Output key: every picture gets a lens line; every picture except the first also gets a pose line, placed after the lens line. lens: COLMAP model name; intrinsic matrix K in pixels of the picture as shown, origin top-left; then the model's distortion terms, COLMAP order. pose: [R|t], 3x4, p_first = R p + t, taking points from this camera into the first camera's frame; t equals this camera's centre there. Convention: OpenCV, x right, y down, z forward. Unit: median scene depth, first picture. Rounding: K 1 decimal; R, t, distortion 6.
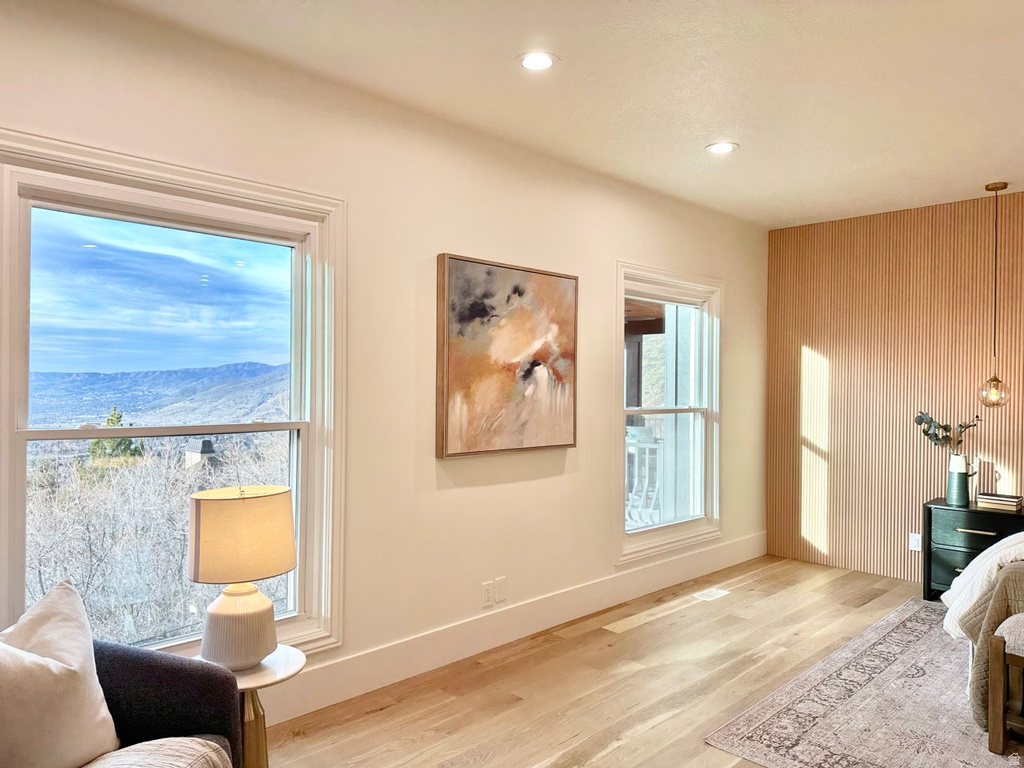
lens RADIAL K [[712.5, 0, 508.2], [0, 712.5, 381.7], [0, 0, 1]] dist [0.050049, -0.071910]
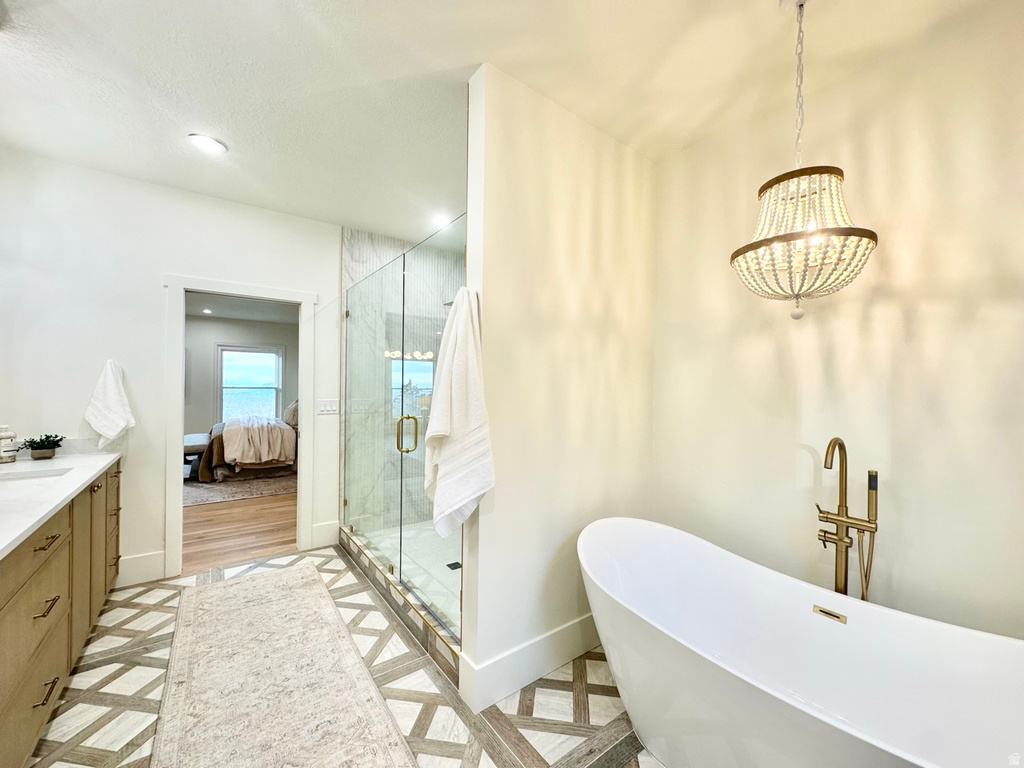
lens RADIAL K [[410.4, 0, 510.9], [0, 410.4, 385.4], [0, 0, 1]] dist [-0.002377, 0.000082]
pose [[0.992072, 0.004854, -0.125574, 2.081693], [-0.003976, 0.999966, 0.007246, 0.018003], [0.125605, -0.006689, 0.992058, -0.826704]]
